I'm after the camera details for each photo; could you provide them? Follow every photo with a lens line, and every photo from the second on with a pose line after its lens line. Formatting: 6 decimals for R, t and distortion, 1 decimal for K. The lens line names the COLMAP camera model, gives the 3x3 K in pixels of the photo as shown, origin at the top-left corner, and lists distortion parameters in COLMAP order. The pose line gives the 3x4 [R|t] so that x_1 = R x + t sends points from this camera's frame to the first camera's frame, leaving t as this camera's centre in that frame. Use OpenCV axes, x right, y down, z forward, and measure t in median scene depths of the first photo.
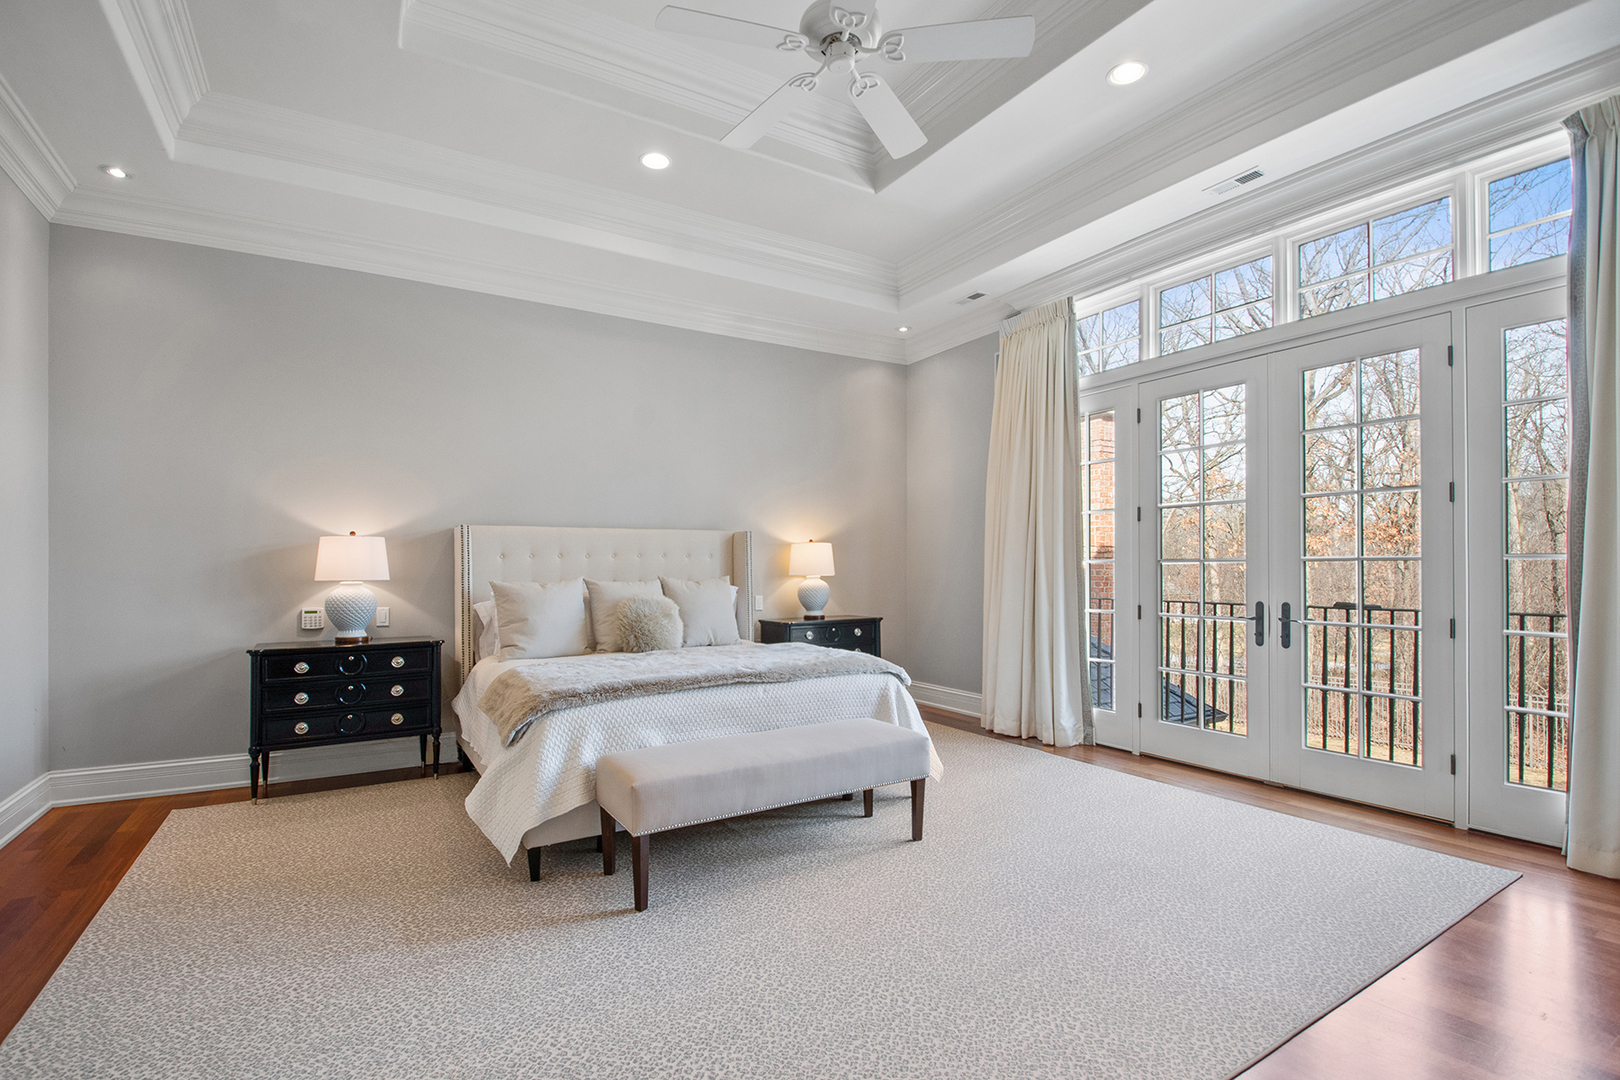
lens RADIAL K [[725.6, 0, 758.4], [0, 725.6, 572.0], [0, 0, 1]] dist [-0.022311, -0.000244]
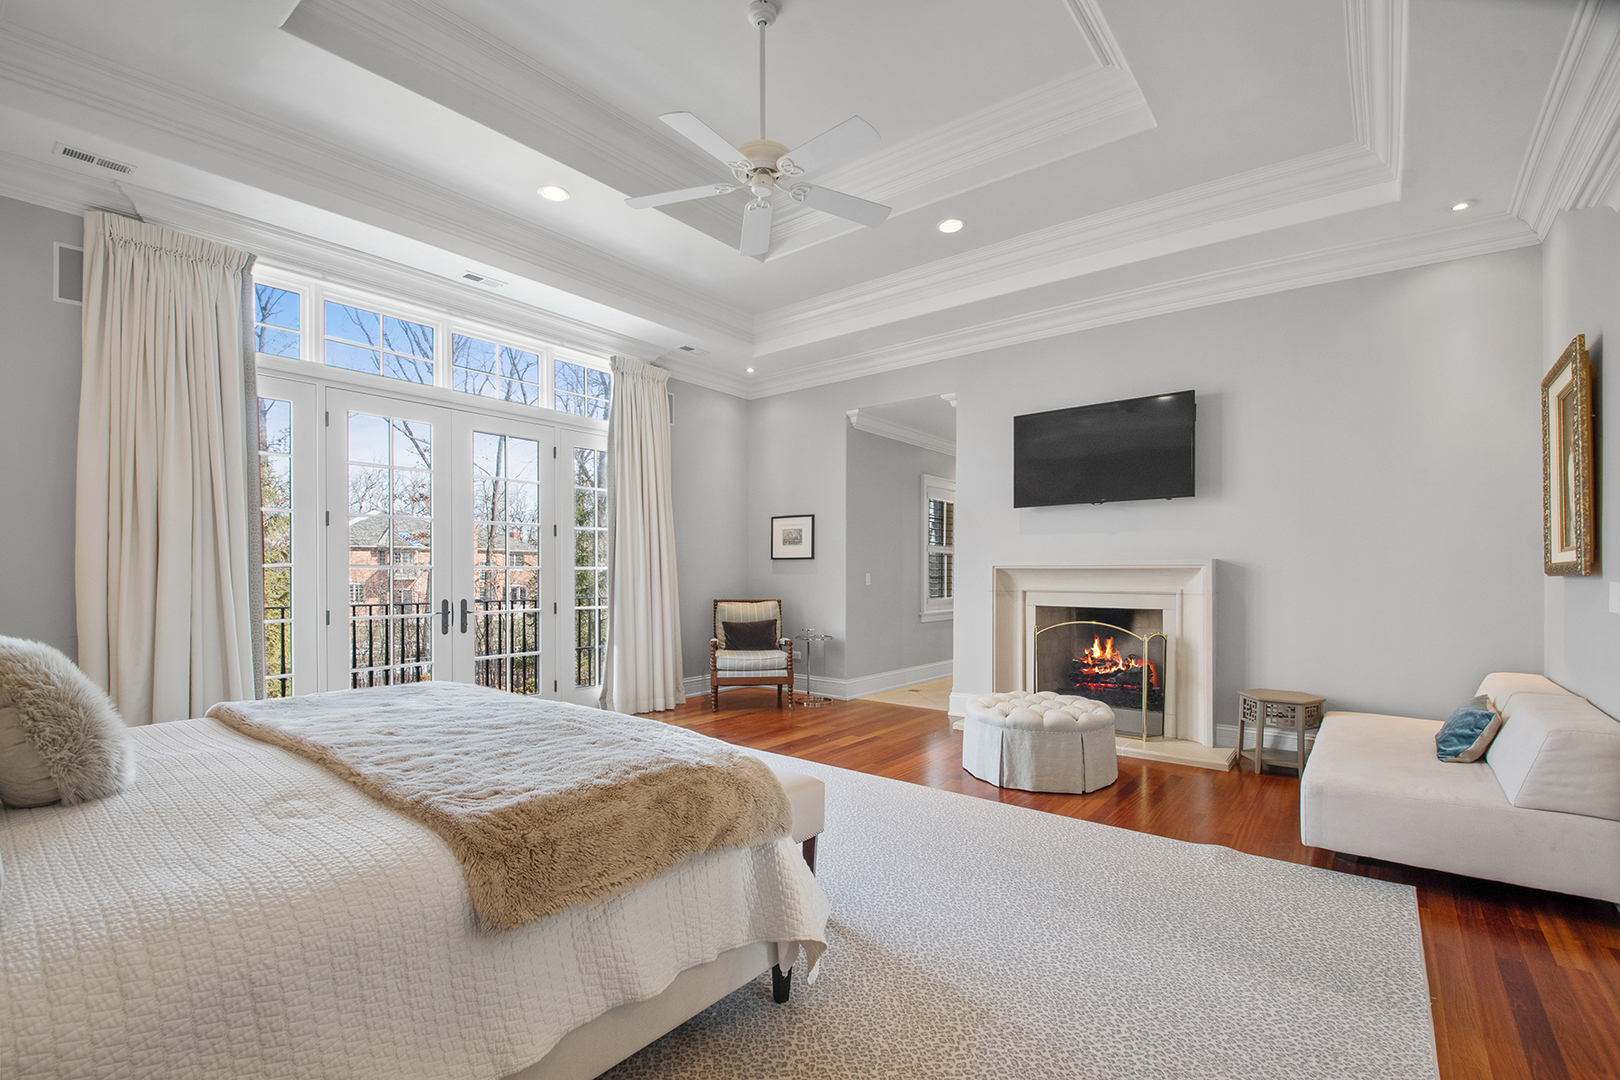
lens RADIAL K [[725.6, 0, 758.4], [0, 725.6, 572.0], [0, 0, 1]] dist [-0.022311, -0.000244]
pose [[-0.335988, 0.000992, 0.941866, -0.709450], [-0.001900, 0.999997, -0.001731, -0.008093], [-0.941864, -0.002371, -0.335985, 0.909016]]
